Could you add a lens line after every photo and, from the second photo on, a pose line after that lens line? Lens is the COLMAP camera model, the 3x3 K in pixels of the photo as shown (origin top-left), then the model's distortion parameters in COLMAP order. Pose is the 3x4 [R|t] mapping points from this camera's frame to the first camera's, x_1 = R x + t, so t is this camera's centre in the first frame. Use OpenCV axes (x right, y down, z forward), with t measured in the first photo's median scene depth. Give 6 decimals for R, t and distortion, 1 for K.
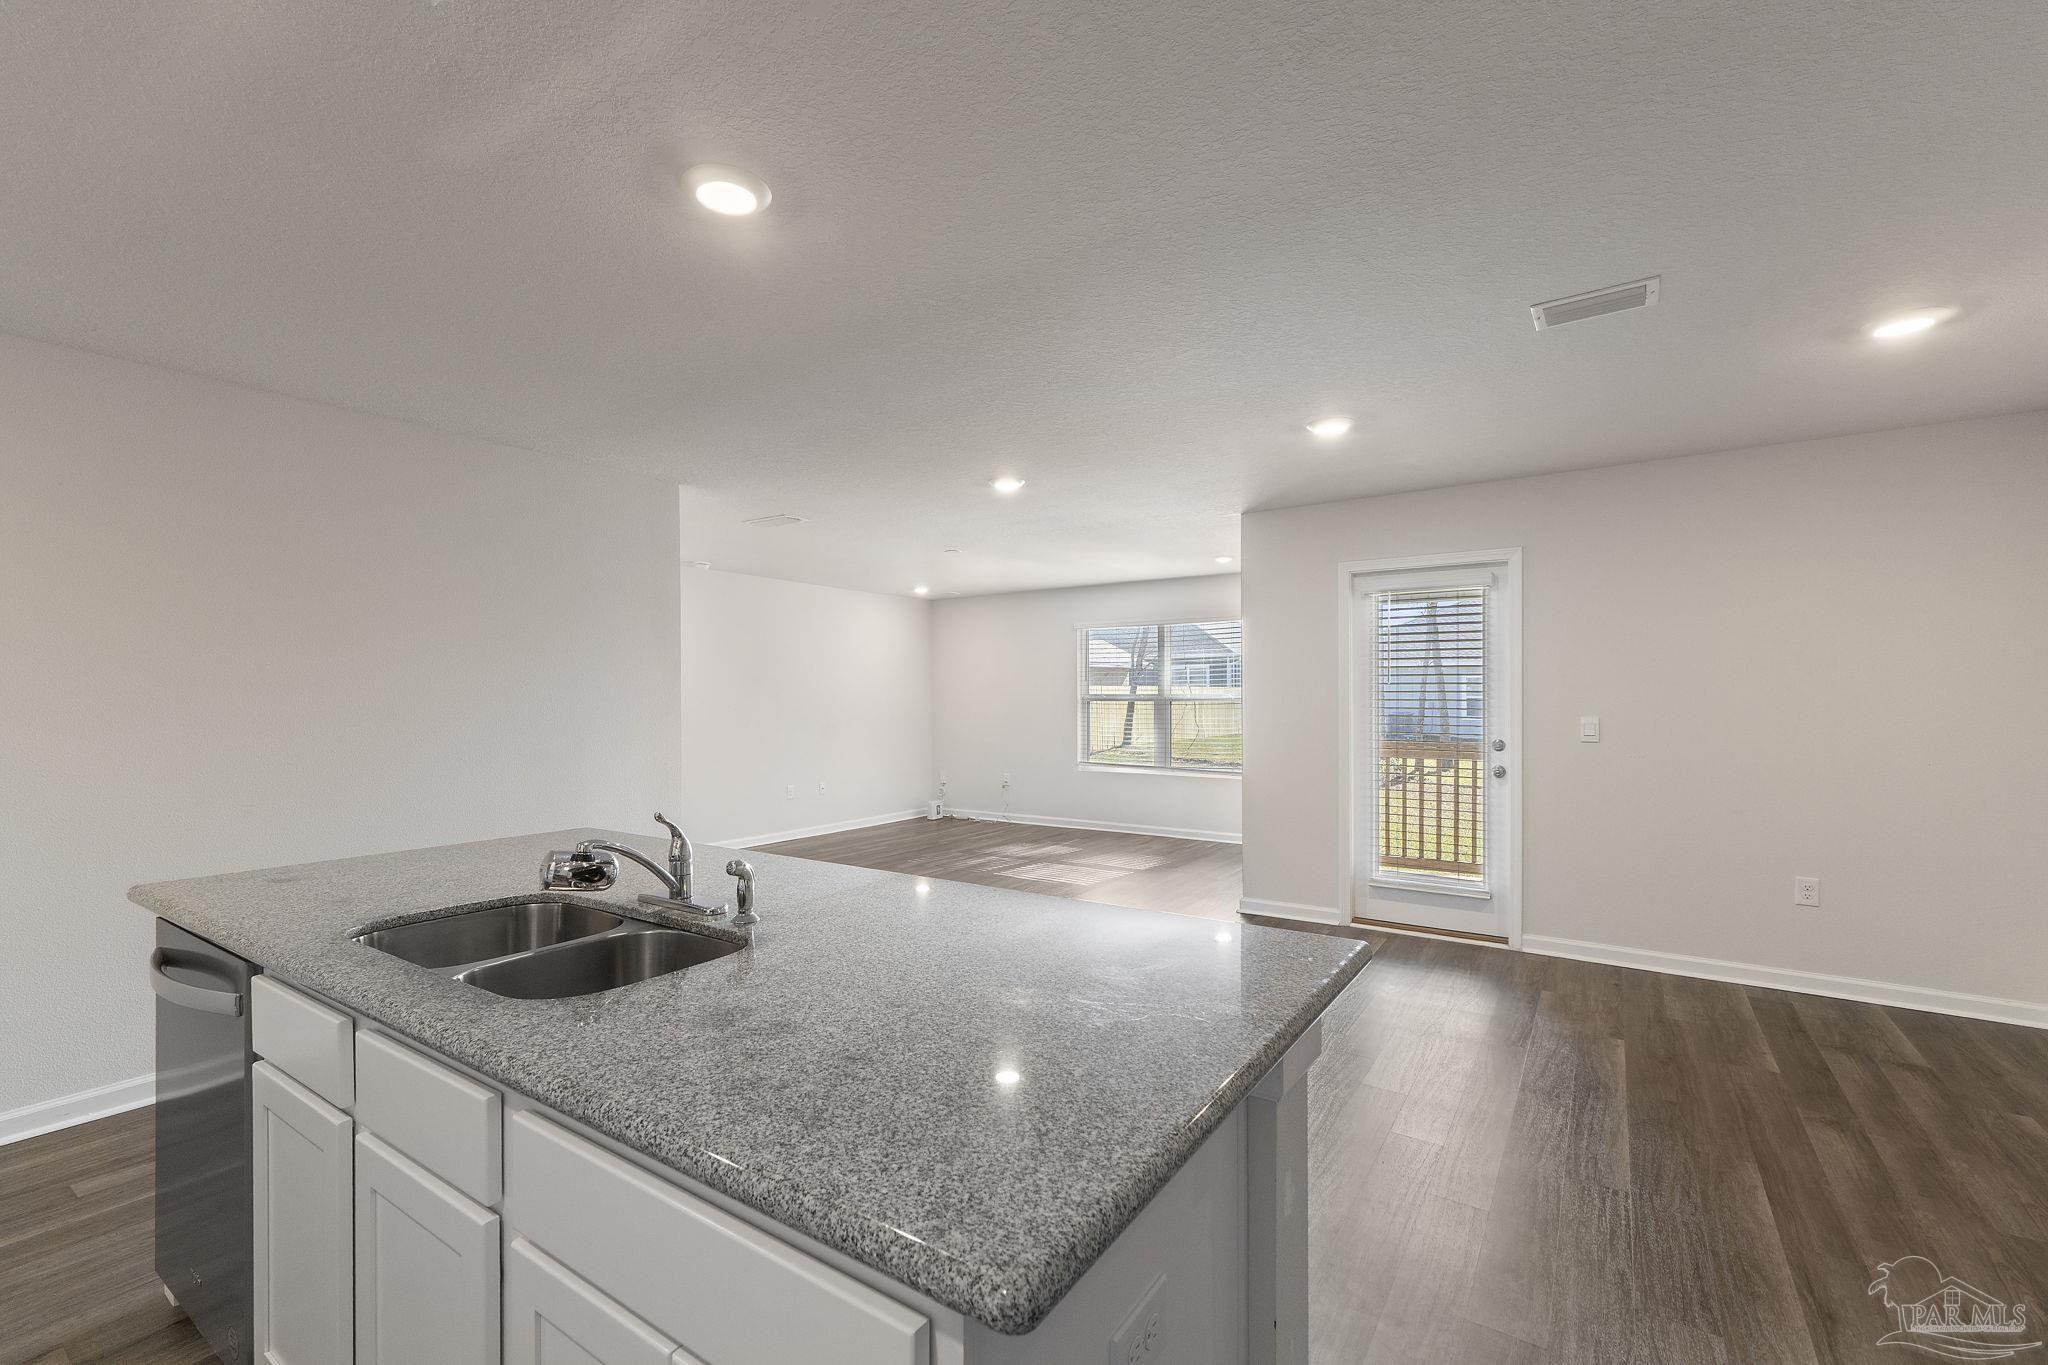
lens RADIAL K [[870.8, 0, 1010.7], [0, 870.8, 672.3], [0, 0, 1]] dist [0.001135, -0.000114]
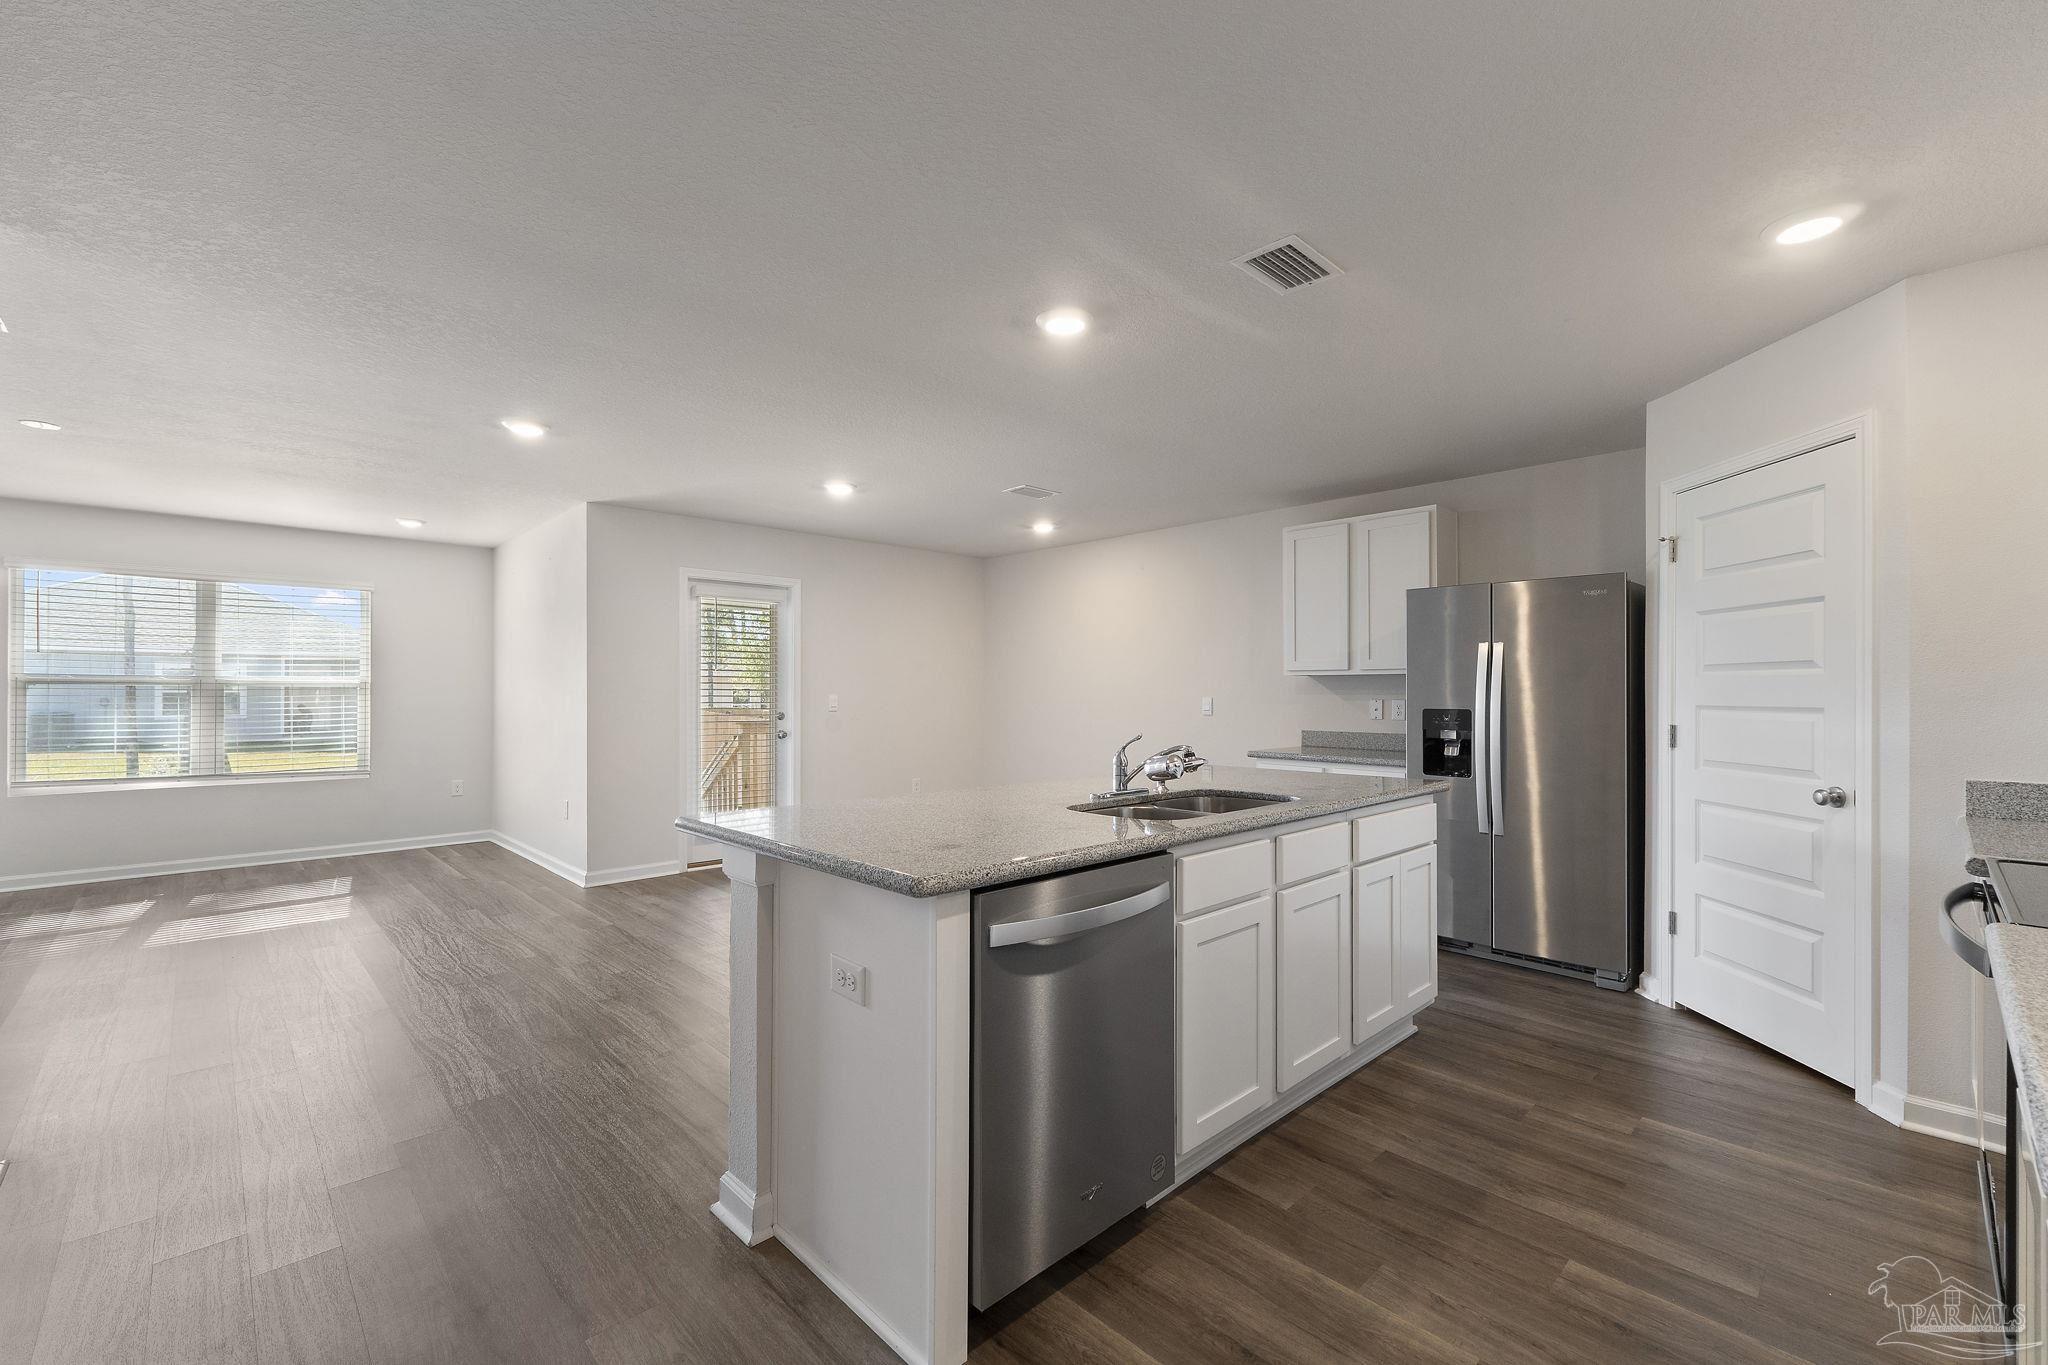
lens RADIAL K [[855.0, 0, 1027.9], [0, 855.0, 689.6], [0, 0, 1]] dist [0.006081, 0.000278]
pose [[0.197596, 0.003622, 0.980277, -0.737480], [-0.029442, 0.999564, 0.002241, 0.026008], [-0.979841, -0.029304, 0.197616, 0.336422]]
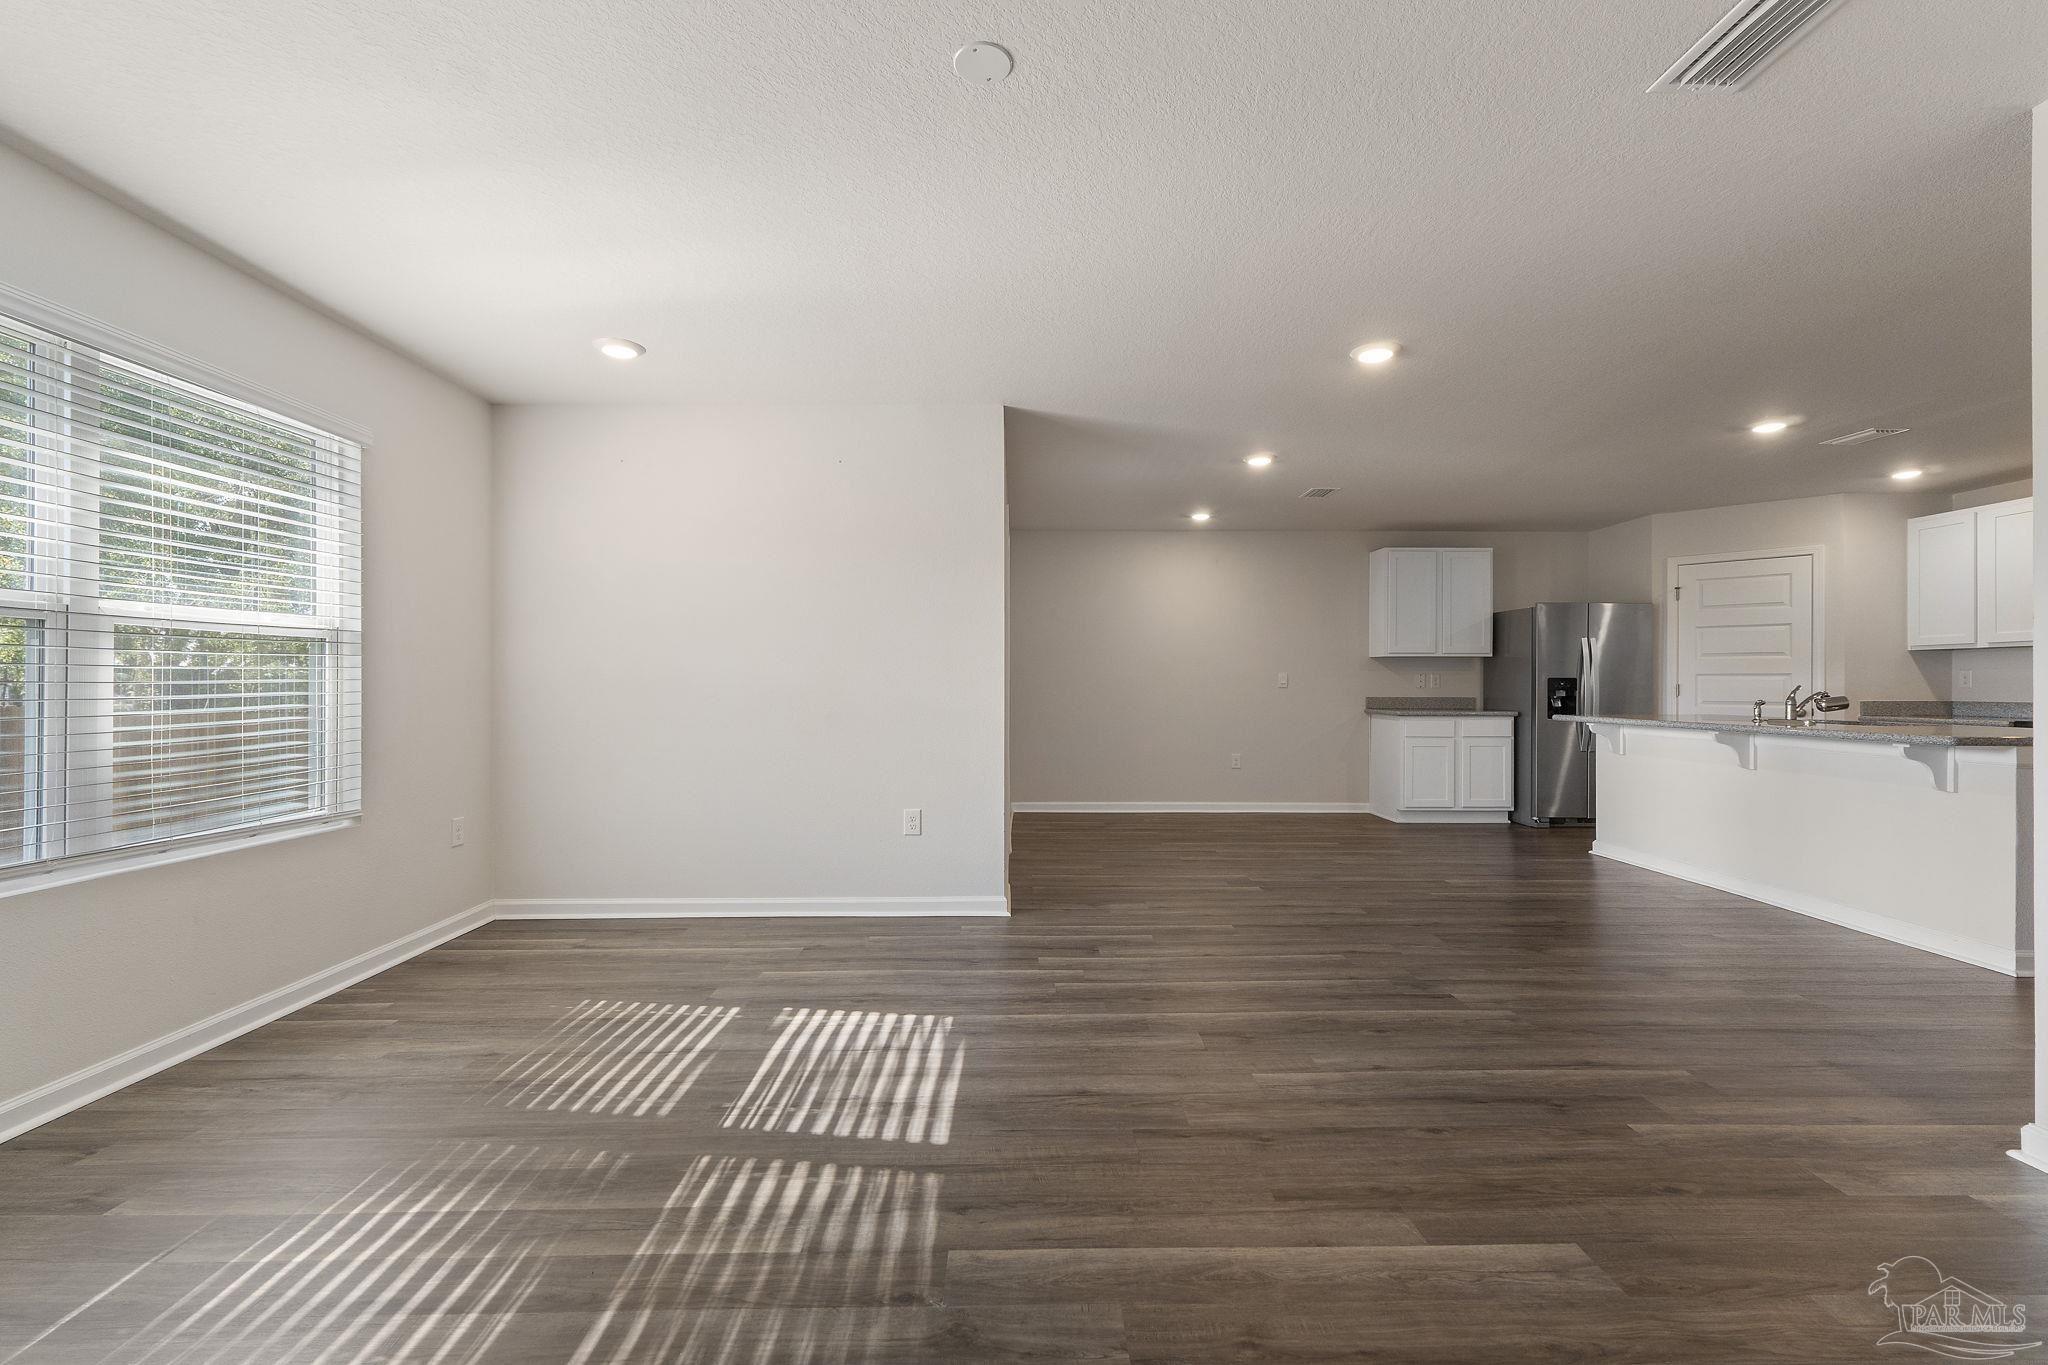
lens RADIAL K [[855.0, 0, 1028.5], [0, 855.0, 681.8], [0, 0, 1]] dist [0.006081, 0.000278]
pose [[-0.584045, 0.000389, 0.811721, -0.431961], [-0.023671, 0.999566, -0.017510, 0.089300], [-0.811376, -0.029441, -0.583783, 1.669687]]
